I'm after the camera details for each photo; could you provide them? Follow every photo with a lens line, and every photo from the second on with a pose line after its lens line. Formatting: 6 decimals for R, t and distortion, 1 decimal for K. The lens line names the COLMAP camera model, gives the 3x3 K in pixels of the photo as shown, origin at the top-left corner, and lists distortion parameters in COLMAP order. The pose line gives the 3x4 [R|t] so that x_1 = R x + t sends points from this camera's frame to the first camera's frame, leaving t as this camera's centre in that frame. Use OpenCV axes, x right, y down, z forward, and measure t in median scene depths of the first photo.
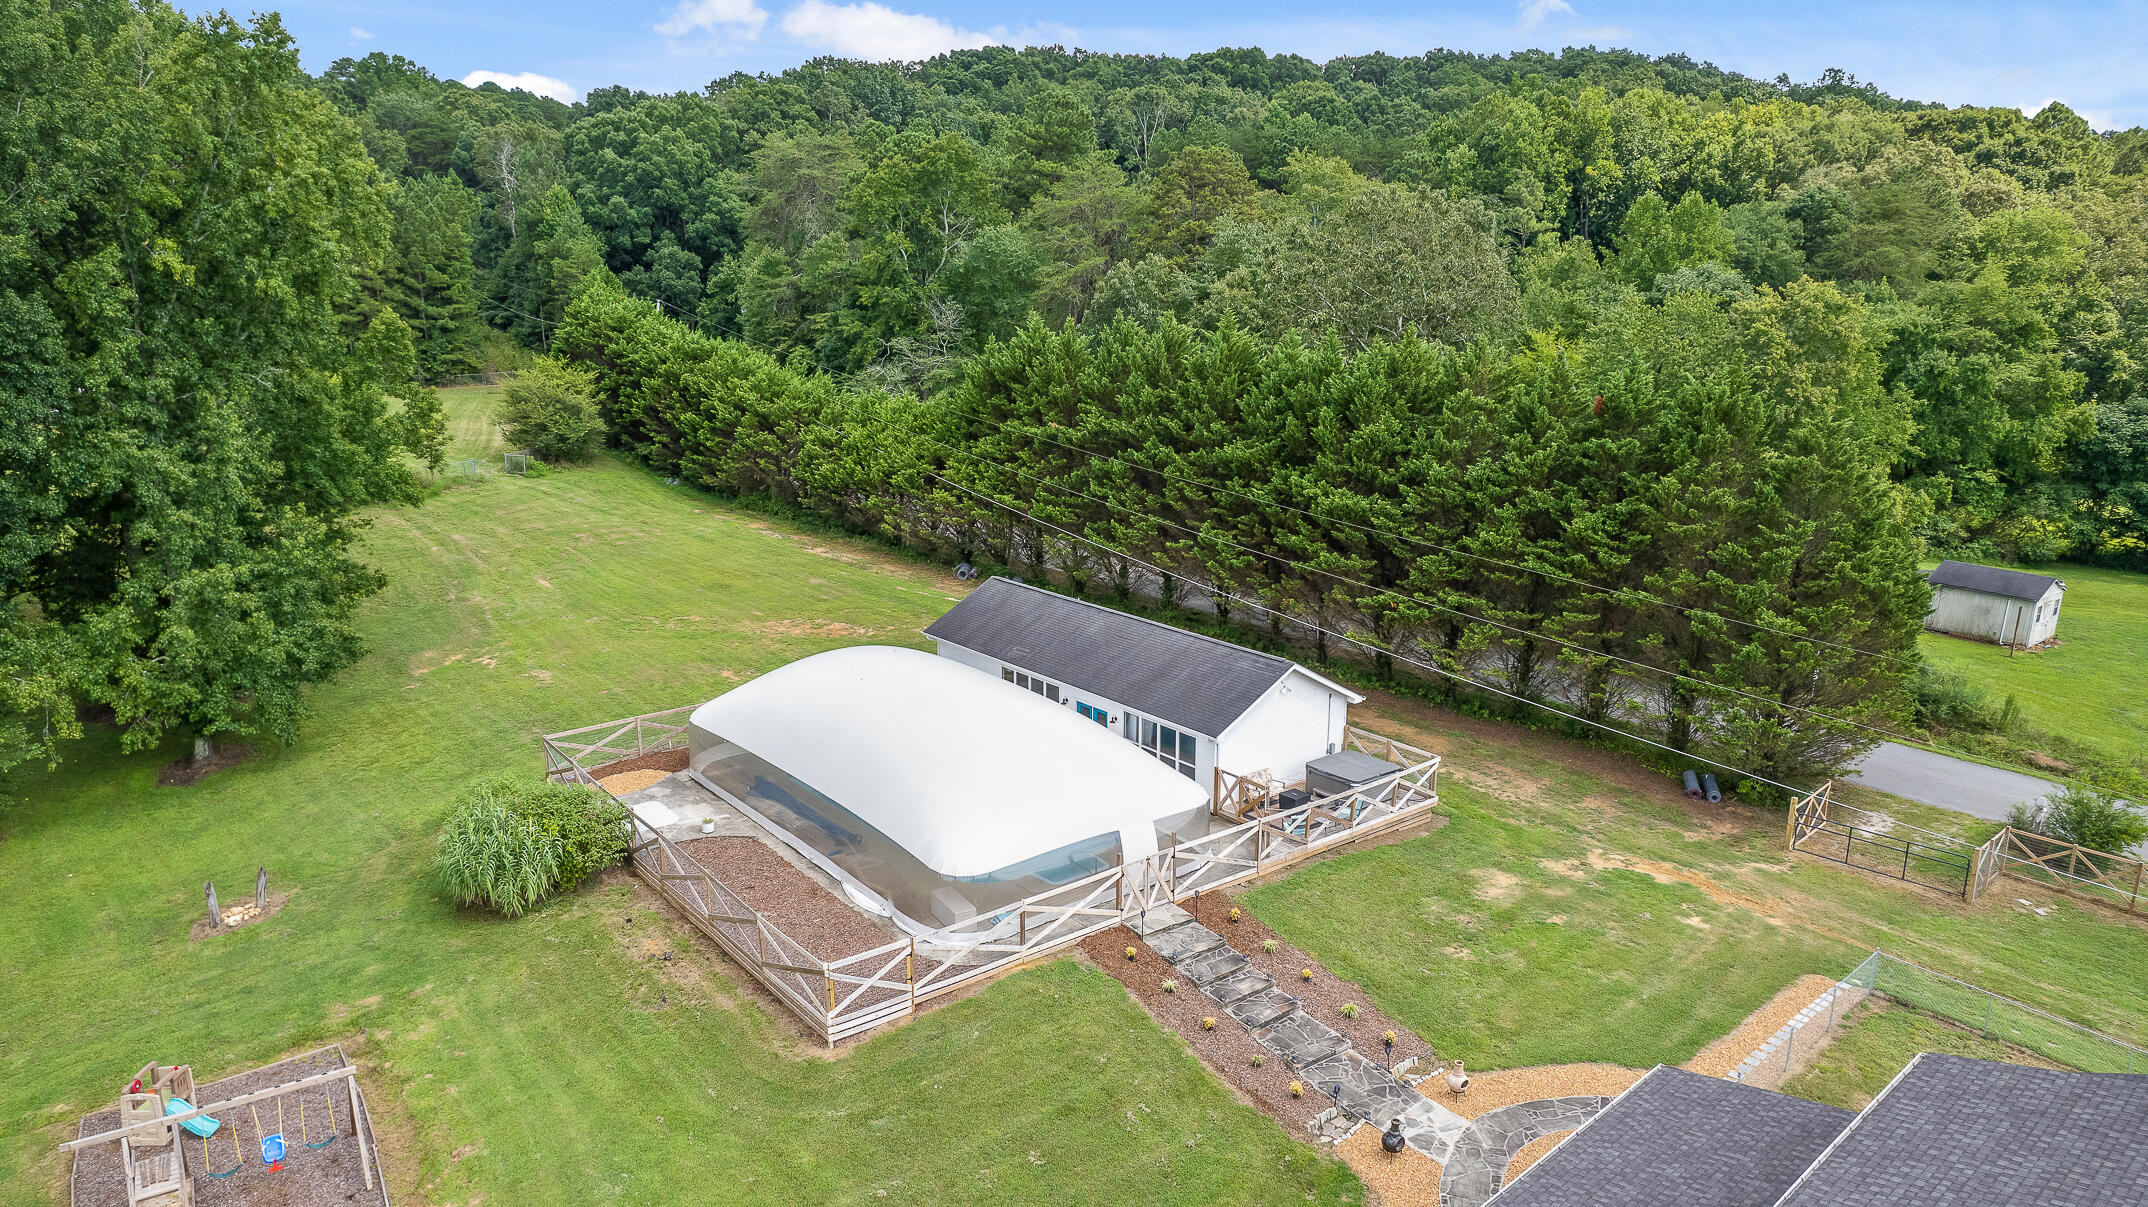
lens RADIAL K [[1375.3, 0, 1061.1], [0, 1375.3, 618.2], [0, 0, 1]] dist [-0.021859, 0.007412]
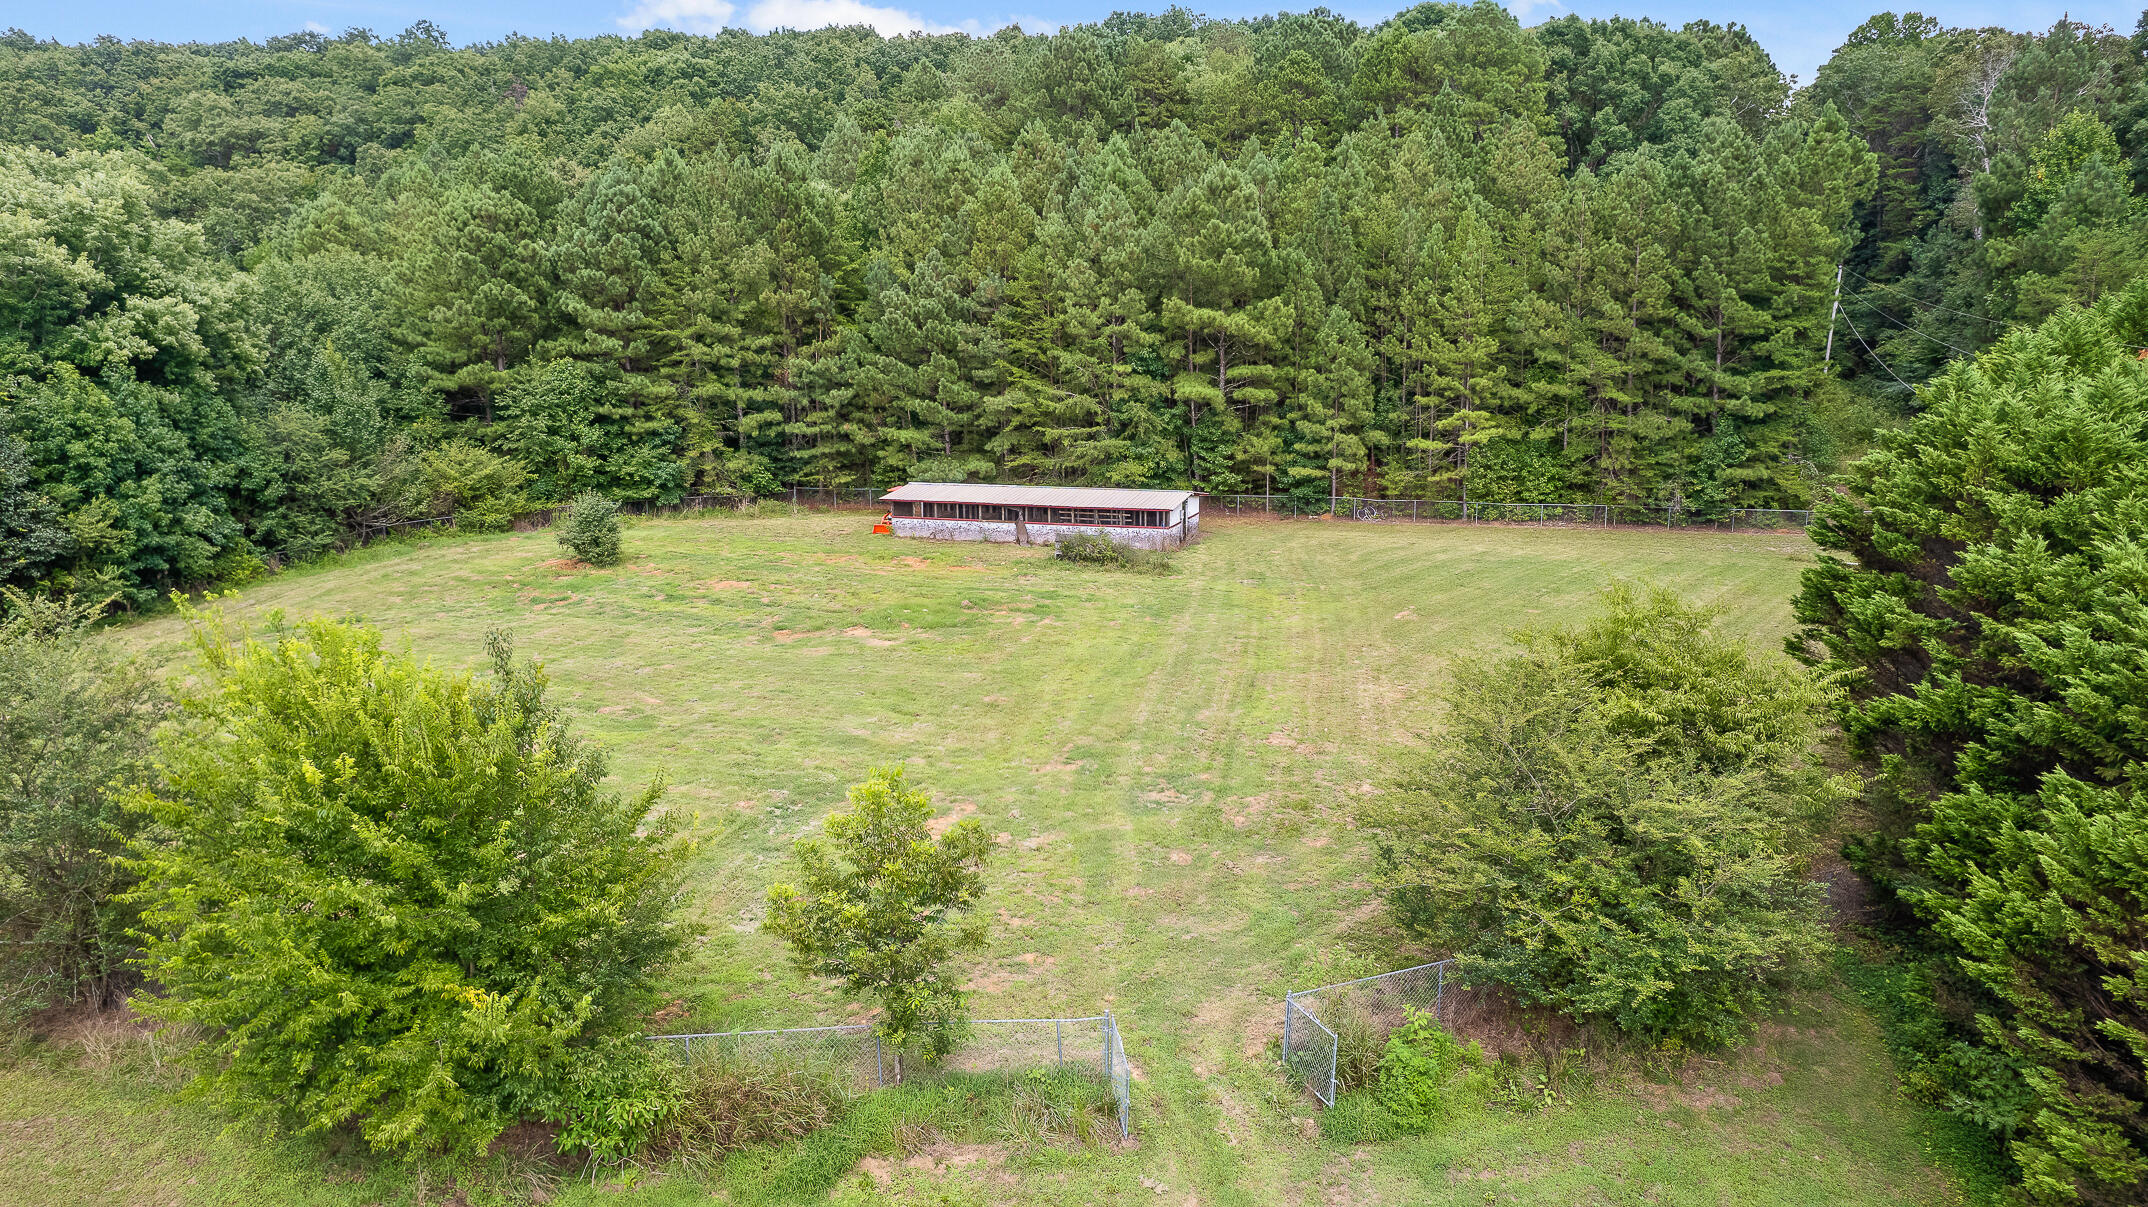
lens RADIAL K [[1375.3, 0, 1082.3], [0, 1375.3, 599.6], [0, 0, 1]] dist [-0.021859, 0.007412]
pose [[0.532380, 0.152555, -0.832645, -0.206877], [-0.199706, 0.978497, 0.051588, -0.167796], [0.822611, 0.138820, 0.551399, 0.724132]]
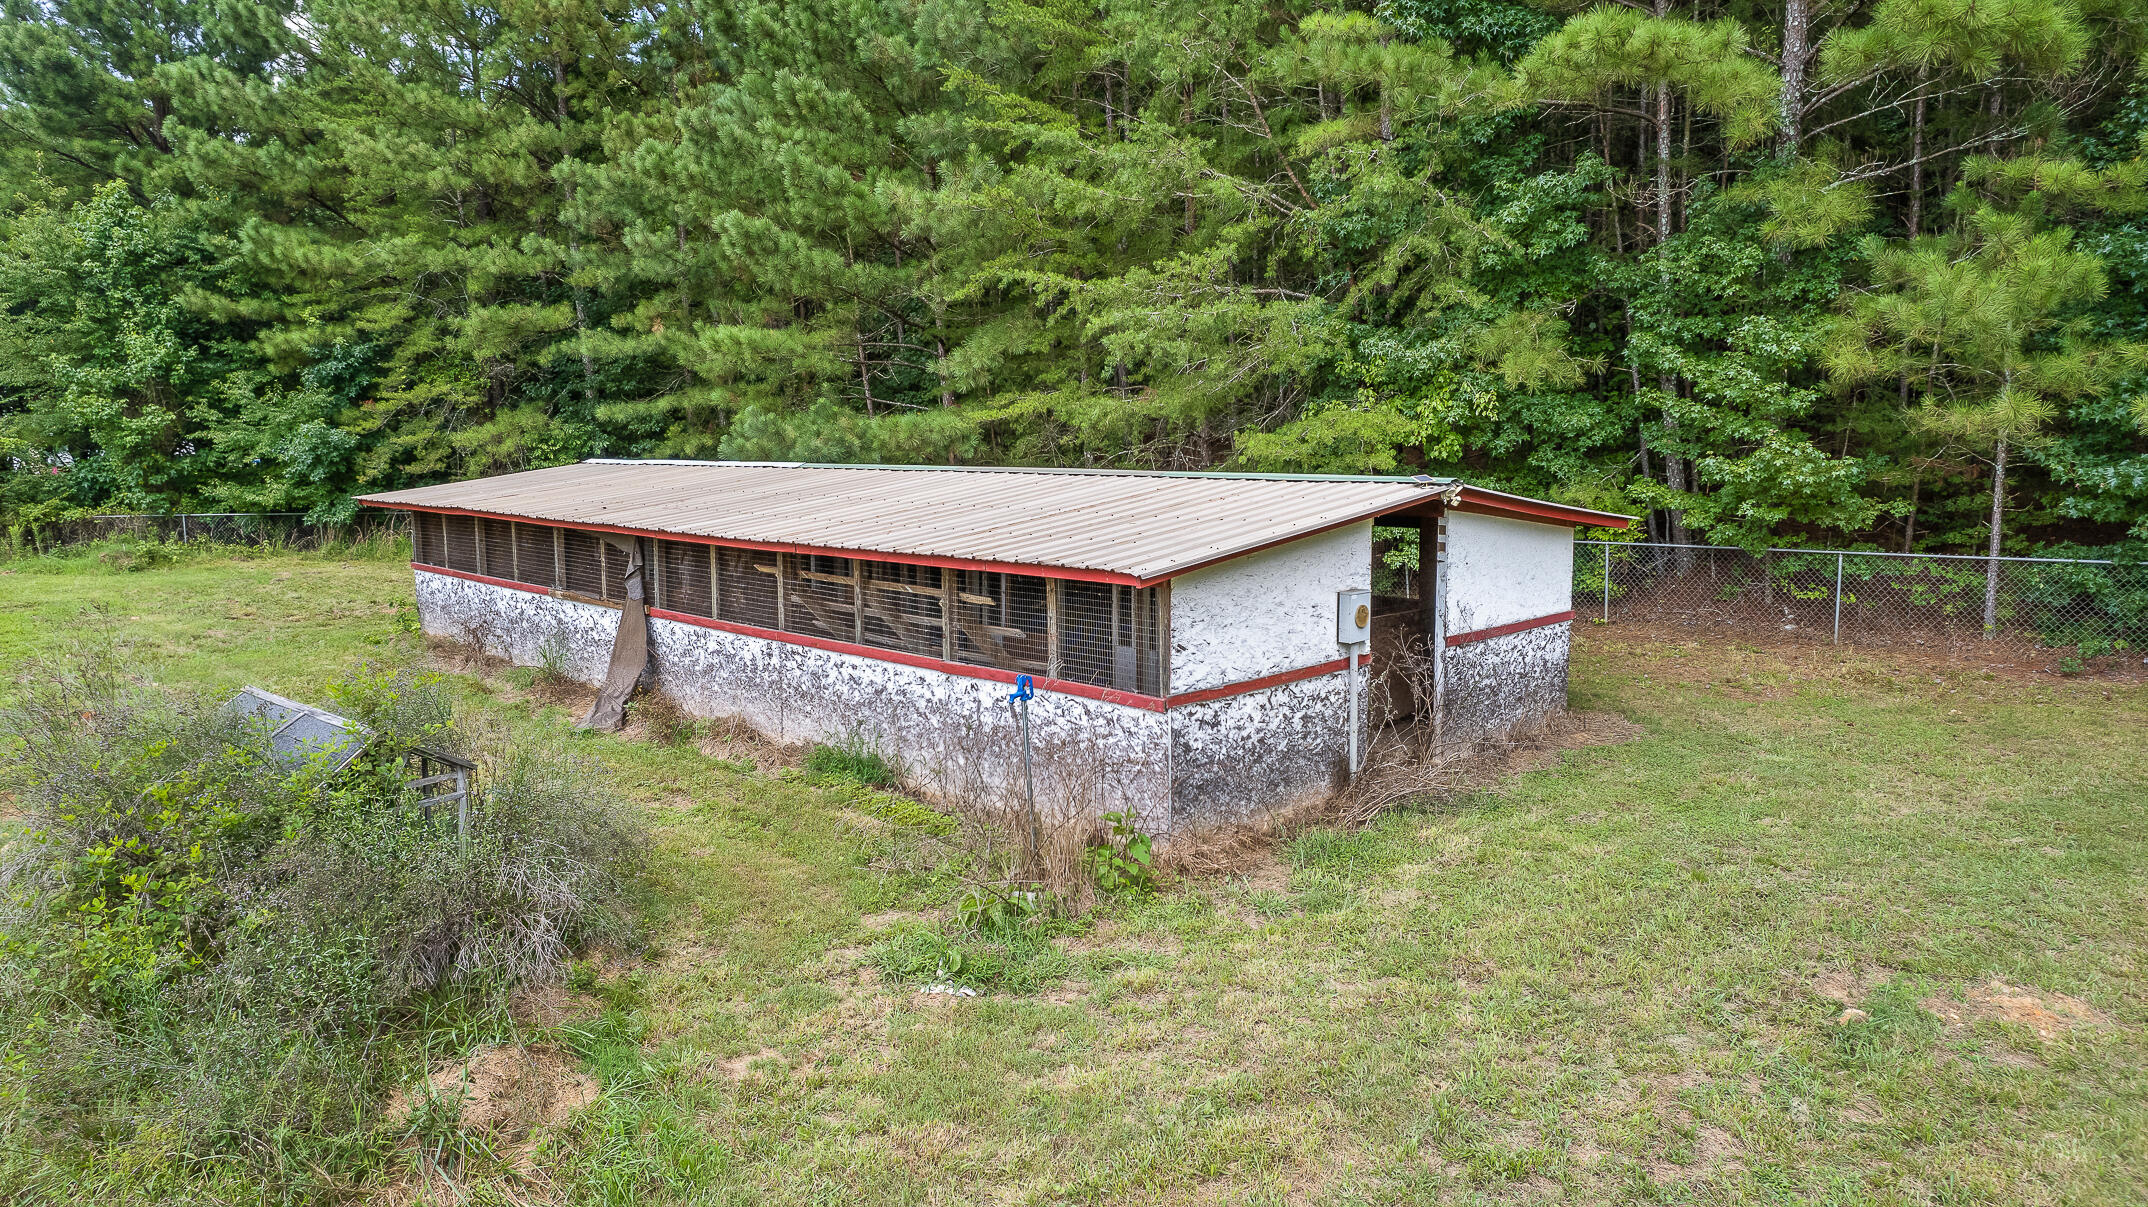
lens RADIAL K [[1375.3, 0, 1072.0], [0, 1375.3, 613.0], [0, 0, 1]] dist [-0.021859, 0.007412]
pose [[0.087555, 0.128653, -0.987817, -0.647921], [-0.235940, 0.966088, 0.104910, -0.190228], [0.967815, 0.223880, 0.114941, 1.100649]]
